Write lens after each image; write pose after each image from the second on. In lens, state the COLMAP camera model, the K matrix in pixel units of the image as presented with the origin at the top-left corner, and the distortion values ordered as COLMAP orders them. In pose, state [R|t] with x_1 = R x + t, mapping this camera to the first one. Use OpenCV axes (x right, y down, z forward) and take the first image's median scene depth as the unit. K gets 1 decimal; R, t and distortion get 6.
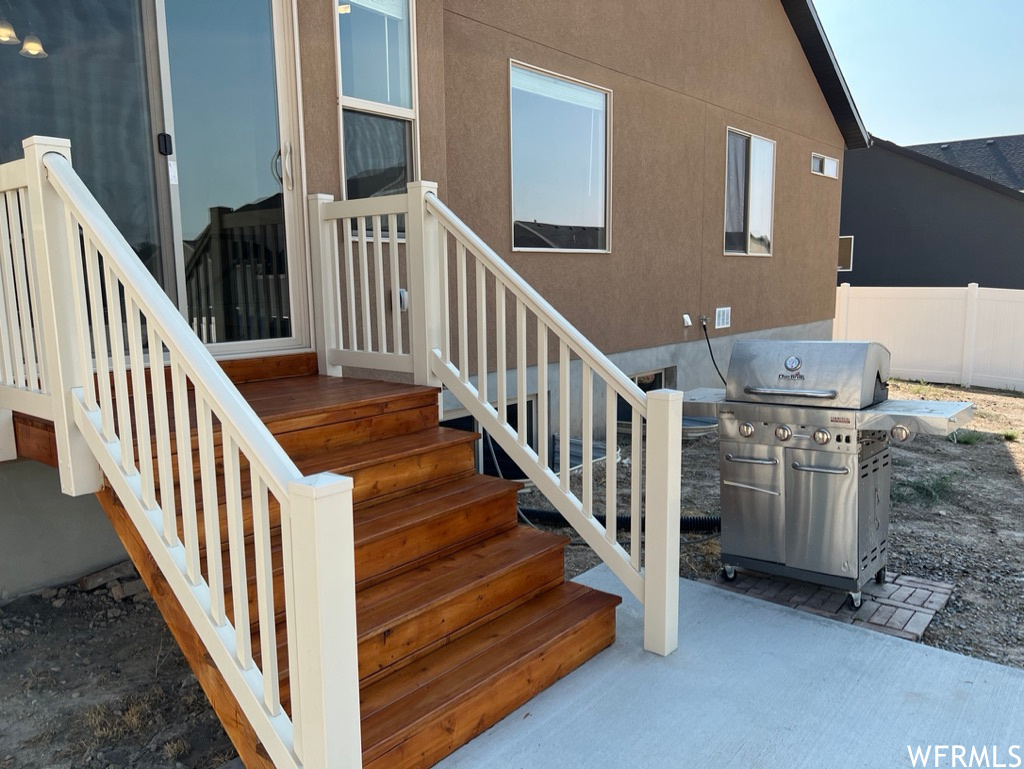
lens RADIAL K [[762.2, 0, 512.0], [0, 762.2, 384.5], [0, 0, 1]] dist [0.068889, -0.082542]
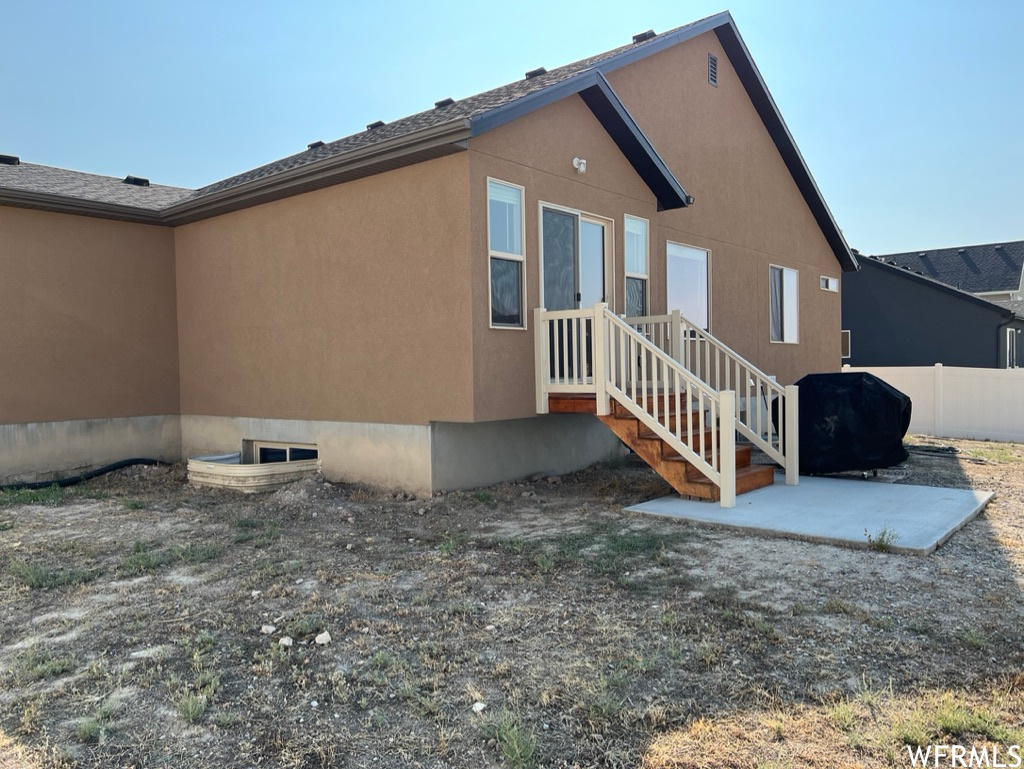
lens RADIAL K [[762.2, 0, 512.0], [0, 762.2, 384.5], [0, 0, 1]] dist [0.068889, -0.082542]
pose [[0.999980, -0.006255, 0.000657, -0.207344], [0.006288, 0.992324, -0.123504, 0.087438], [0.000121, 0.123505, 0.992344, -0.446614]]
